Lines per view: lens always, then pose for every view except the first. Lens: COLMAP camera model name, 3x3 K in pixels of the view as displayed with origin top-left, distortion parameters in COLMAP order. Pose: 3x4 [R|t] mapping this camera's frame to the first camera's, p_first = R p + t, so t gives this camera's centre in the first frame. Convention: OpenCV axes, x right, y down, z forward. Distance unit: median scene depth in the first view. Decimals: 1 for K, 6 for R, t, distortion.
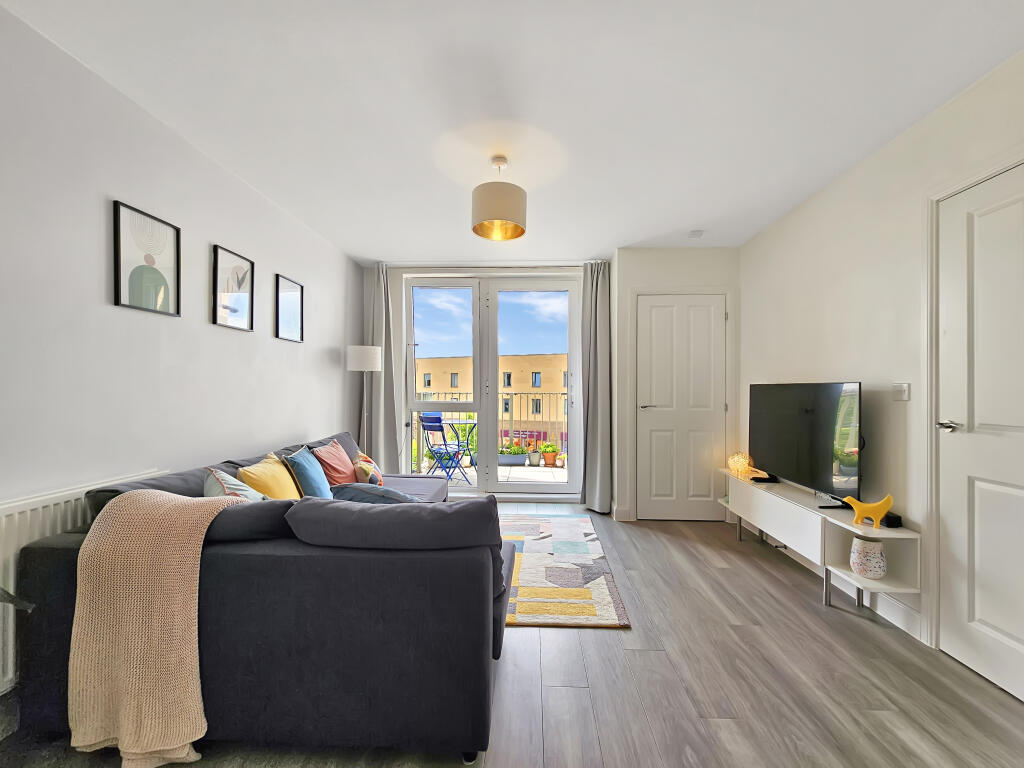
lens RADIAL K [[416.5, 0, 510.1], [0, 416.5, 388.6], [0, 0, 1]] dist [-0.001630, 0.000149]
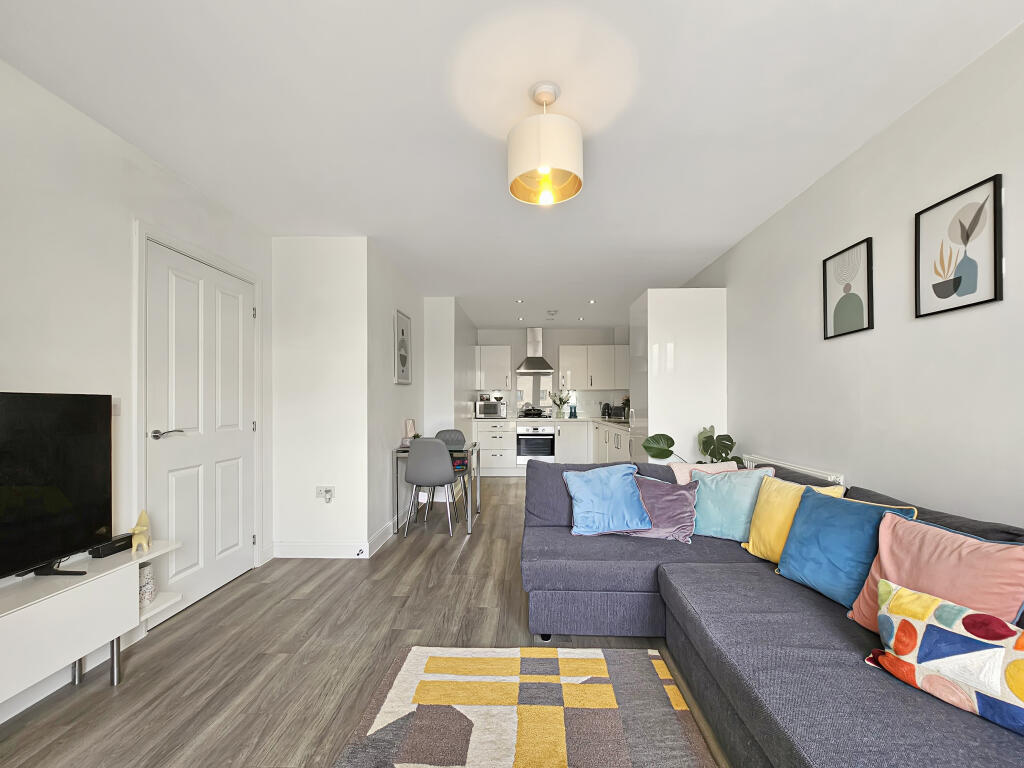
lens RADIAL K [[416.5, 0, 512.6], [0, 416.5, 393.7], [0, 0, 1]] dist [-0.001630, 0.000149]
pose [[-0.999882, -0.001867, -0.015276, 0.047829], [-0.001481, 0.999681, -0.025214, 0.002707], [0.015318, -0.025188, -0.999565, 2.060296]]
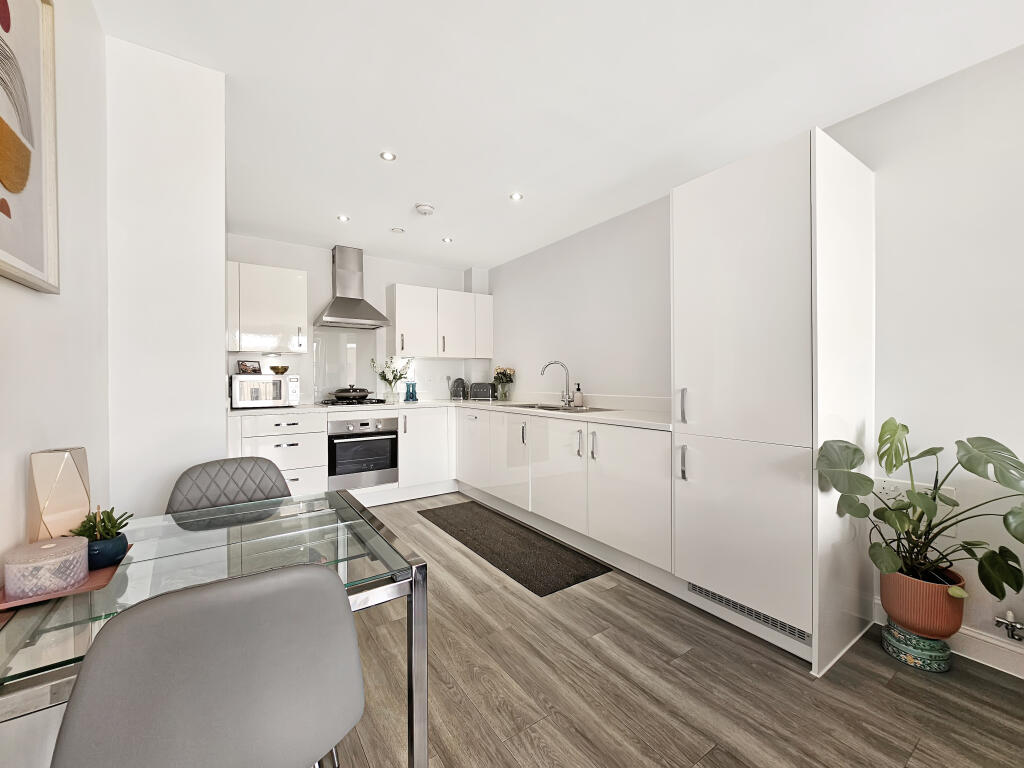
lens RADIAL K [[416.5, 0, 514.4], [0, 416.5, 384.7], [0, 0, 1]] dist [-0.001630, 0.000149]
pose [[-0.792126, 0.008857, -0.610293, 0.162929], [0.004650, 0.999953, 0.008476, 0.005732], [0.610339, 0.003876, -0.792130, 1.600200]]
